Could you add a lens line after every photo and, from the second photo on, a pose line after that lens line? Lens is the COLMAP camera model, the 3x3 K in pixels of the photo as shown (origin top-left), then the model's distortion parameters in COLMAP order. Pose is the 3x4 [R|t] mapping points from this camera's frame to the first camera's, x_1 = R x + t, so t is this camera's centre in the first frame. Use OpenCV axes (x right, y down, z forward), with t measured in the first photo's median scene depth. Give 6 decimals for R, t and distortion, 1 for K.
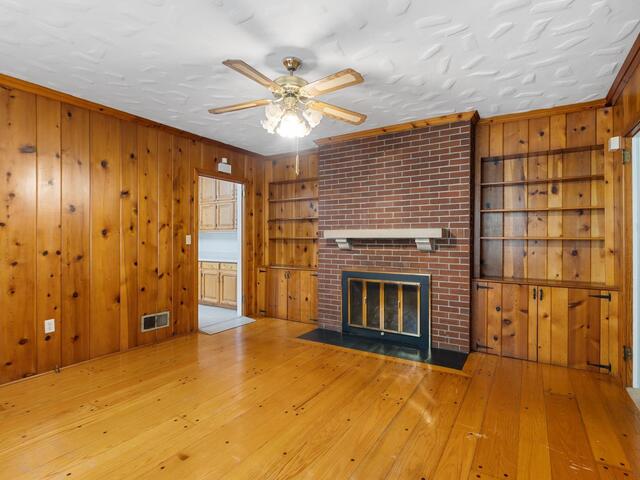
lens RADIAL K [[328.0, 0, 318.2], [0, 328.0, 238.6], [0, 0, 1]] dist [0.003807, -0.000463]
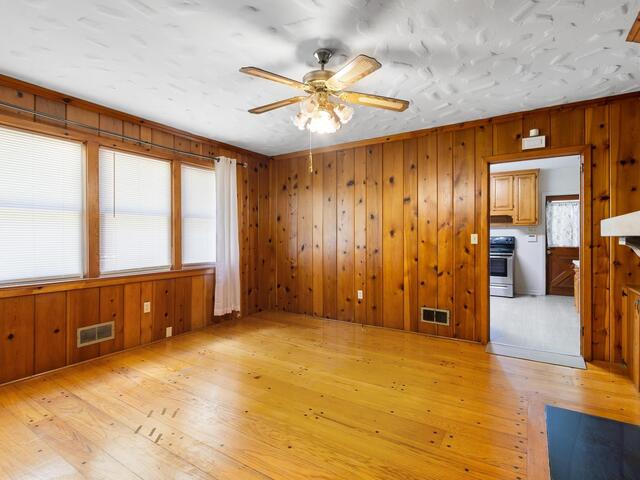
lens RADIAL K [[328.0, 0, 318.1], [0, 328.0, 236.7], [0, 0, 1]] dist [0.003807, -0.000463]
pose [[-0.001268, -0.002598, -0.999996, 0.603724], [0.000810, 0.999996, -0.002599, -0.000647], [0.999999, -0.000813, -0.001266, 0.675184]]
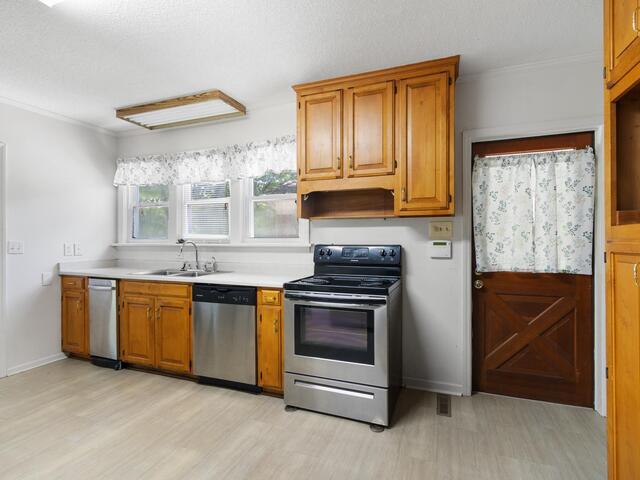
lens RADIAL K [[328.0, 0, 319.9], [0, 328.0, 241.2], [0, 0, 1]] dist [0.003807, -0.000463]
pose [[0.200543, 0.002823, -0.979681, -0.045004], [0.002044, 0.999992, 0.003300, -0.009367], [0.979683, -0.002664, 0.200535, 1.107250]]
